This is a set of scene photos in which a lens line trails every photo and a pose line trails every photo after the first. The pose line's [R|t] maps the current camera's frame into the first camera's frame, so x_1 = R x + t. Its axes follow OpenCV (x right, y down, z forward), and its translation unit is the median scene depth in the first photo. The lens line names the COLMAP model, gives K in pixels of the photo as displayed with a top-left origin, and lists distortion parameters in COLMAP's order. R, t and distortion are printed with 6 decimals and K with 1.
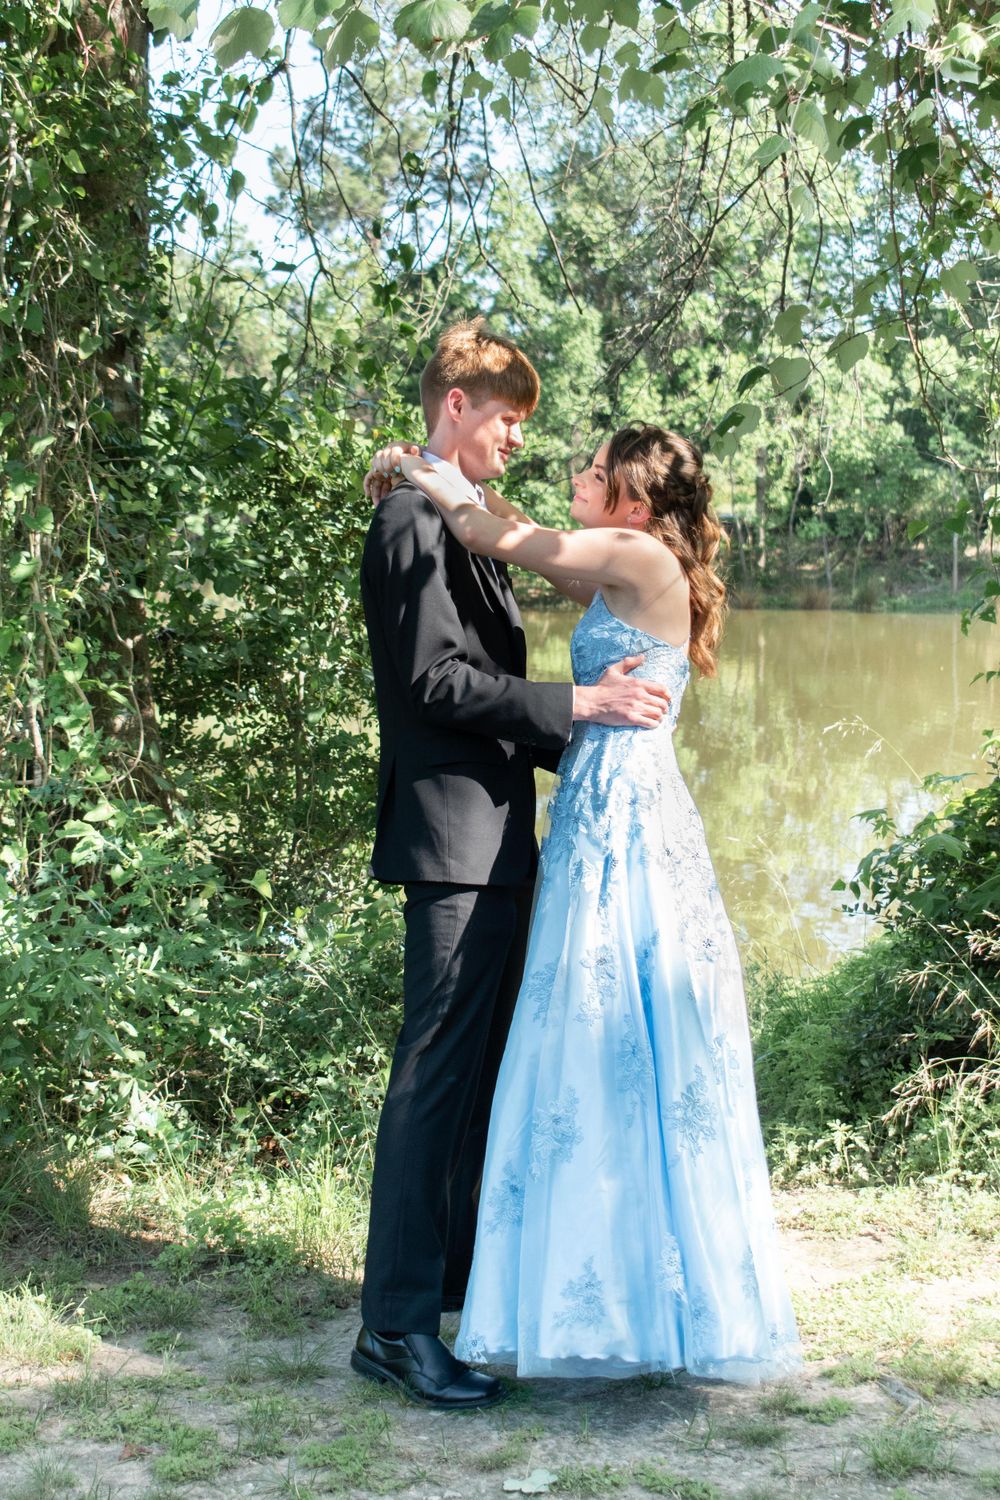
lens RADIAL K [[2495.7, 0, 498.6], [0, 2495.7, 667.6], [0, 0, 1]] dist [0.015315, 0.142319]
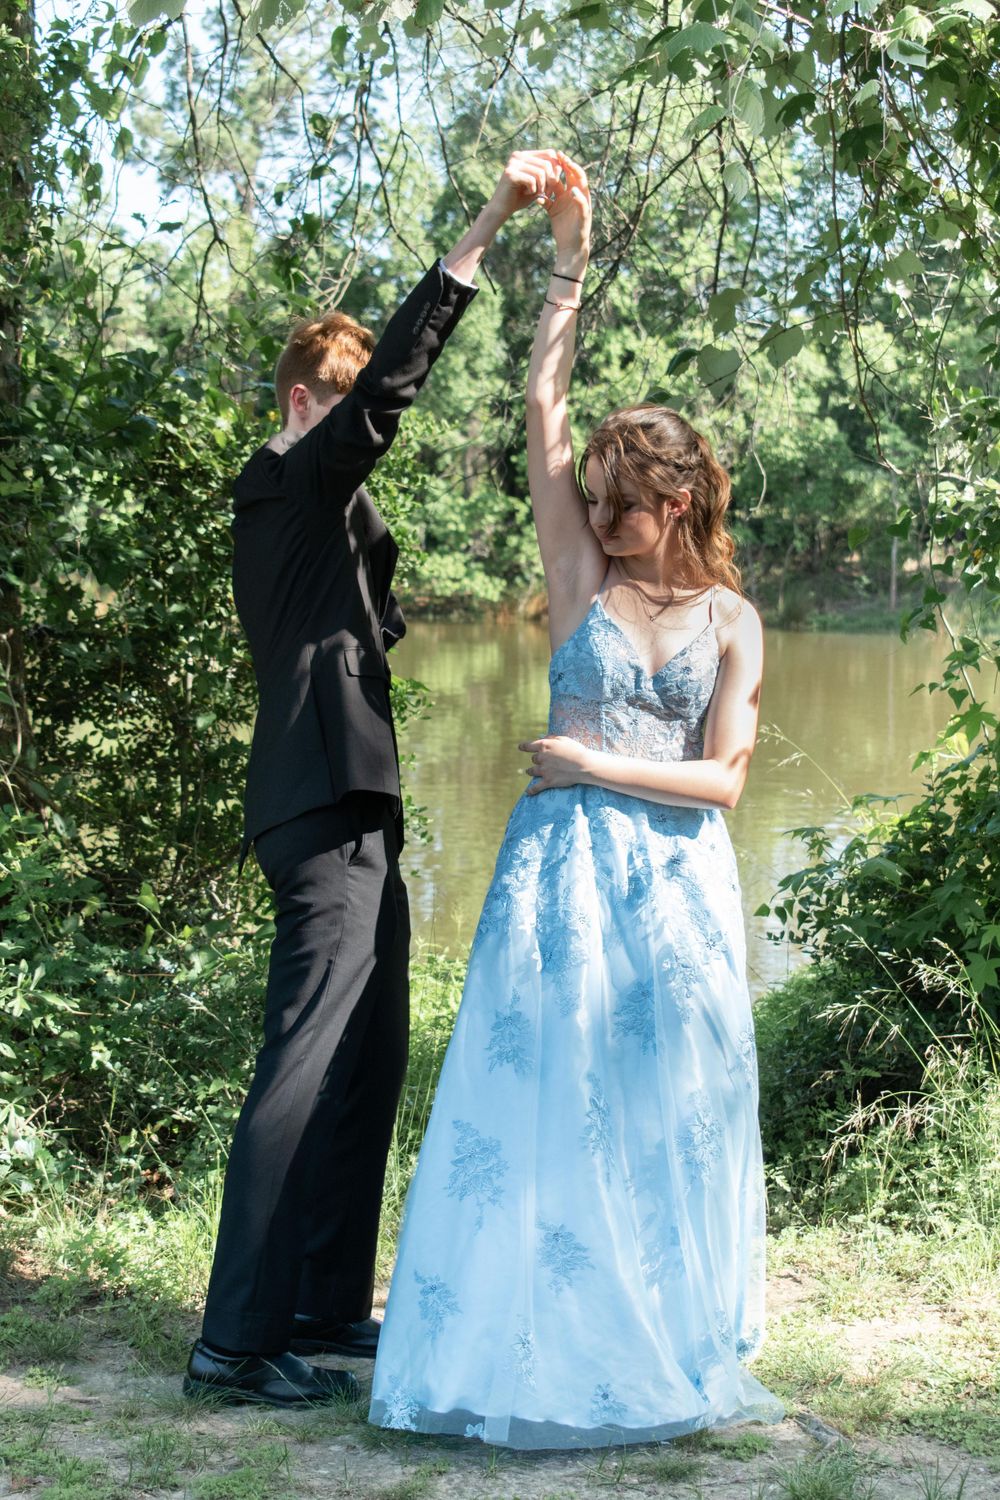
lens RADIAL K [[3201.3, 0, 500.0], [0, 3201.3, 750.0], [0, 0, 1]] dist [-0.025532, 0.822492]
pose [[0.998078, 0.017310, 0.059503, -0.034318], [-0.017844, 0.999805, 0.008446, 0.017649], [-0.059345, -0.009492, 0.998192, -0.188987]]
